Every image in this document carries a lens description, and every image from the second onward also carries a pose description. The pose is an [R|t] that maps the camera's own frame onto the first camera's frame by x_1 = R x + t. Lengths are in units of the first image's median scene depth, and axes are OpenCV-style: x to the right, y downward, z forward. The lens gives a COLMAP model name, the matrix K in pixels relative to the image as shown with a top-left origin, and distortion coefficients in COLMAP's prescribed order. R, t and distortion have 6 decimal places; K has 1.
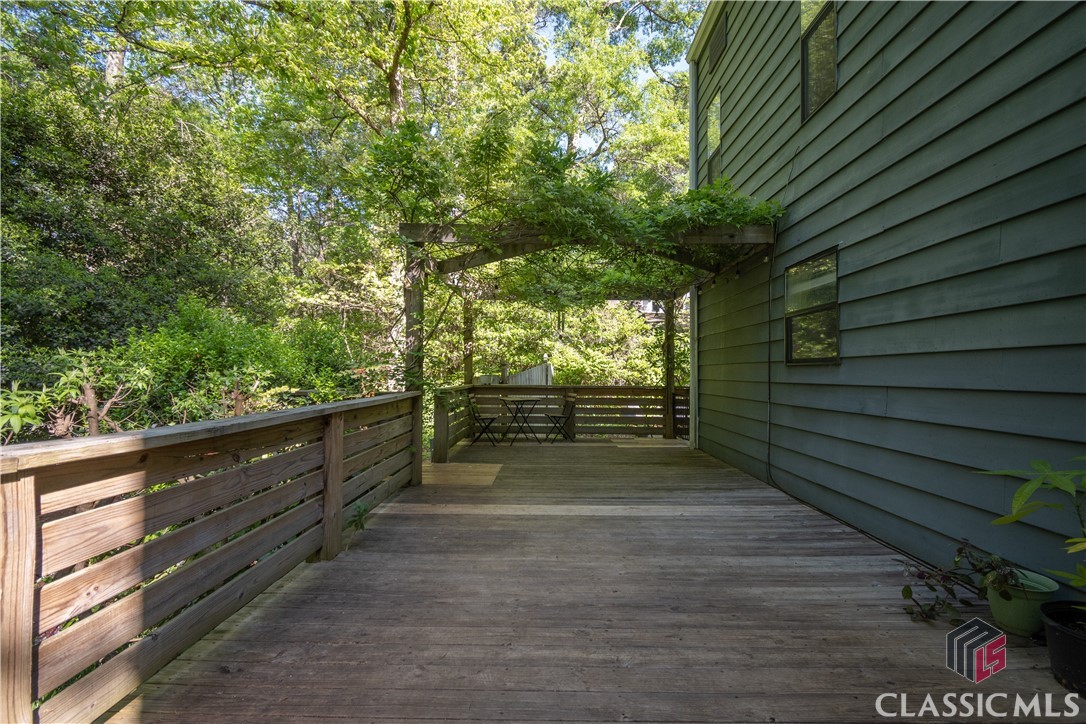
lens RADIAL K [[483.4, 0, 543.9], [0, 483.4, 362.6], [0, 0, 1]] dist [0.012844, -0.007580]
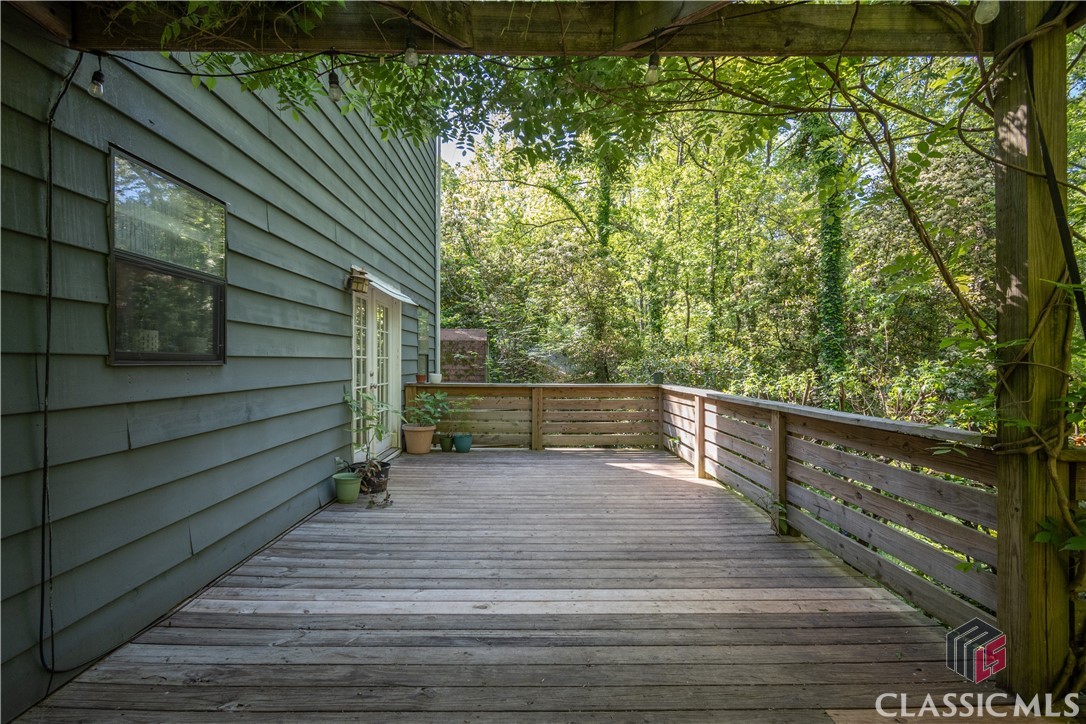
lens RADIAL K [[534.8, 0, 538.0], [0, 534.8, 365.5], [0, 0, 1]] dist [0.002260, -0.000698]
pose [[-0.999734, -0.006781, -0.022030, 0.128142], [-0.006449, 0.999865, -0.015101, 0.011976], [0.022130, -0.014955, -0.999643, 1.605469]]
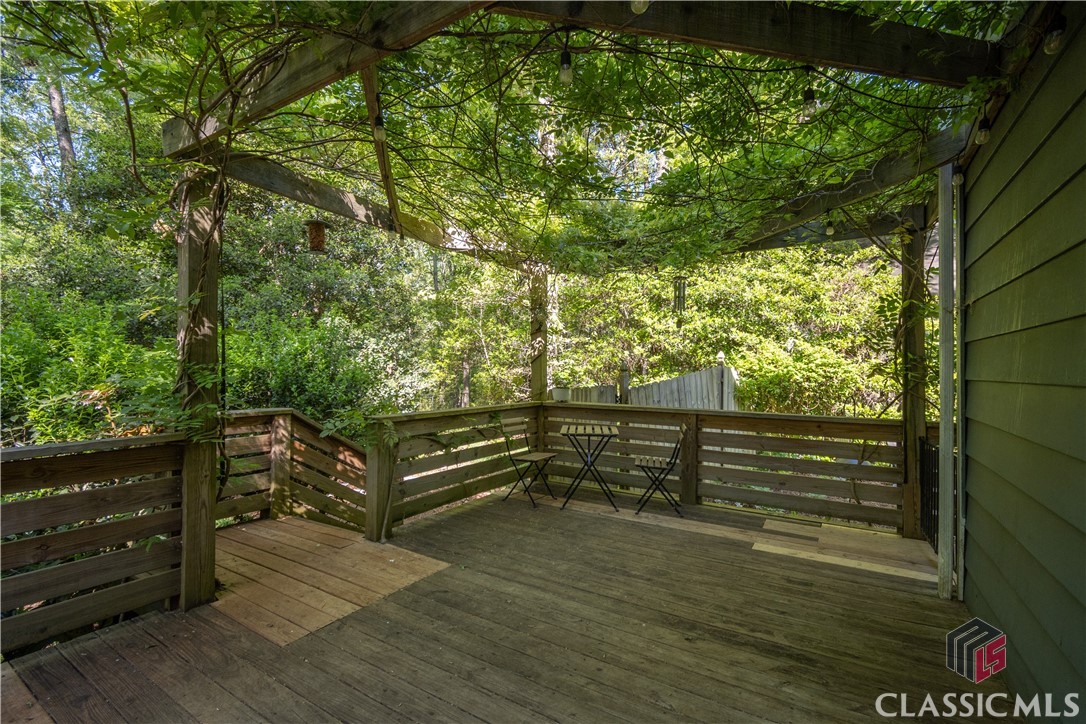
lens RADIAL K [[483.4, 0, 543.9], [0, 483.4, 362.6], [0, 0, 1]] dist [0.012844, -0.007580]
pose [[0.851577, -0.004842, -0.524207, 0.402067], [0.006937, 0.999974, 0.002032, -0.018367], [0.524184, -0.005366, 0.851588, 0.851944]]
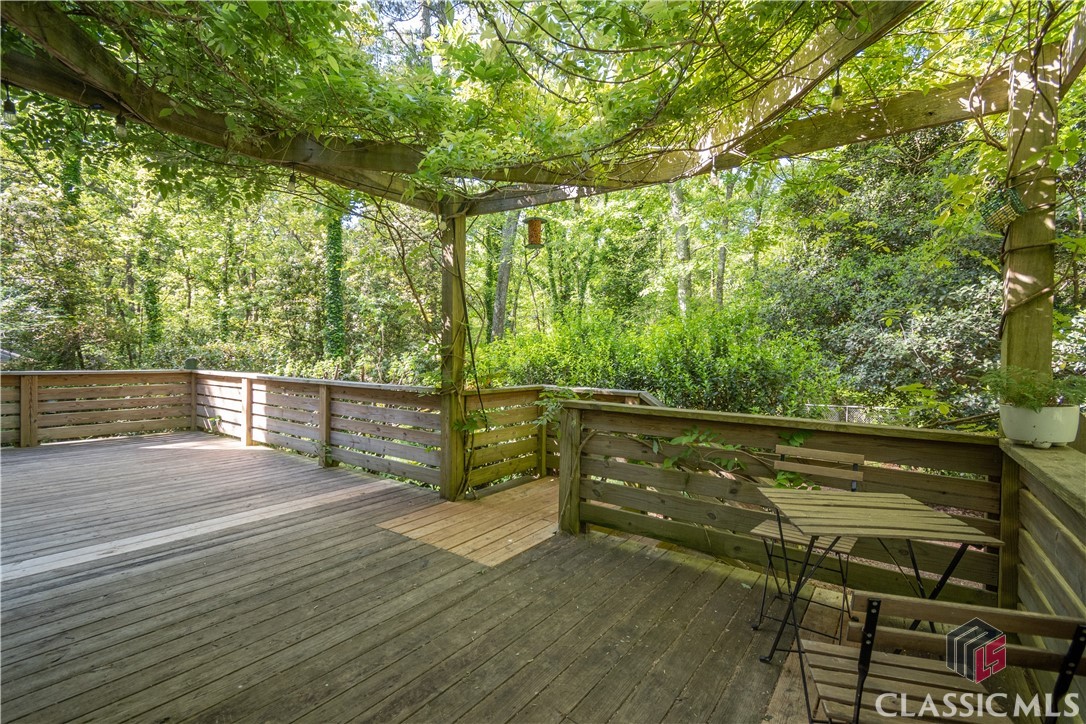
lens RADIAL K [[495.8, 0, 548.8], [0, 495.8, 359.7], [0, 0, 1]] dist [0.012294, -0.007453]
pose [[-0.575677, -0.010376, -0.817611, 0.399683], [-0.005308, 0.999946, -0.008953, 0.017569], [0.817660, -0.000814, -0.575701, 1.887164]]
